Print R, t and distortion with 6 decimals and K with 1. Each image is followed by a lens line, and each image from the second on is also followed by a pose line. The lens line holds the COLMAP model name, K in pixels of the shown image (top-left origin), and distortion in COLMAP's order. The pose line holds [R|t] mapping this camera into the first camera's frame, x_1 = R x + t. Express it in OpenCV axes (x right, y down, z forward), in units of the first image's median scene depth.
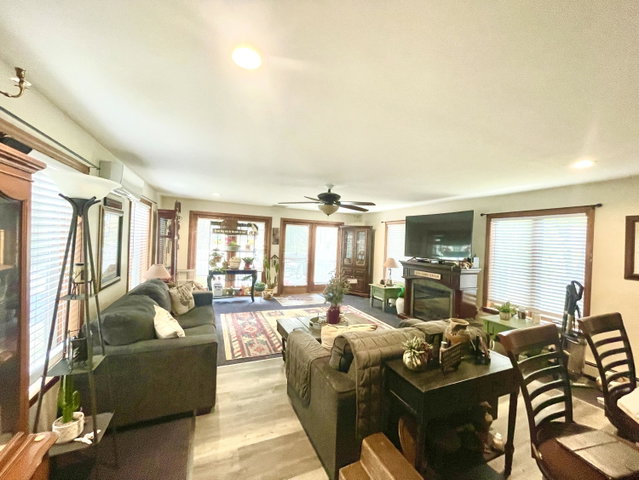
lens RADIAL K [[258.2, 0, 322.2], [0, 258.2, 236.8], [0, 0, 1]] dist [0.000474, -0.000006]
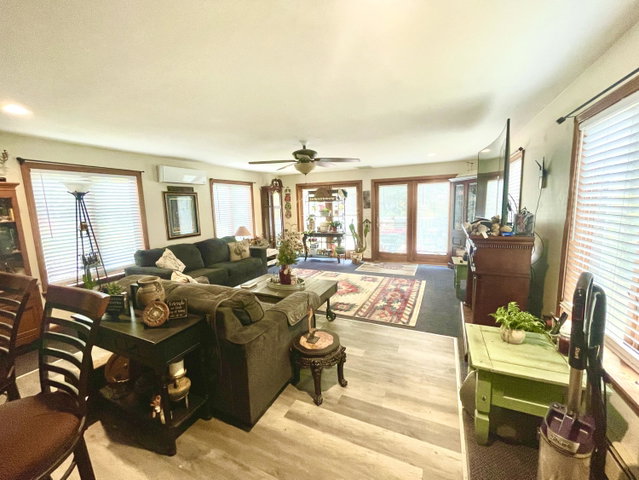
lens RADIAL K [[258.2, 0, 321.8], [0, 258.2, 240.1], [0, 0, 1]] dist [0.000474, -0.000006]
pose [[0.649243, 0.046616, -0.759151, 0.458001], [0.059562, 0.991939, 0.111849, 0.029463], [0.758245, -0.117834, 0.641233, 0.246019]]
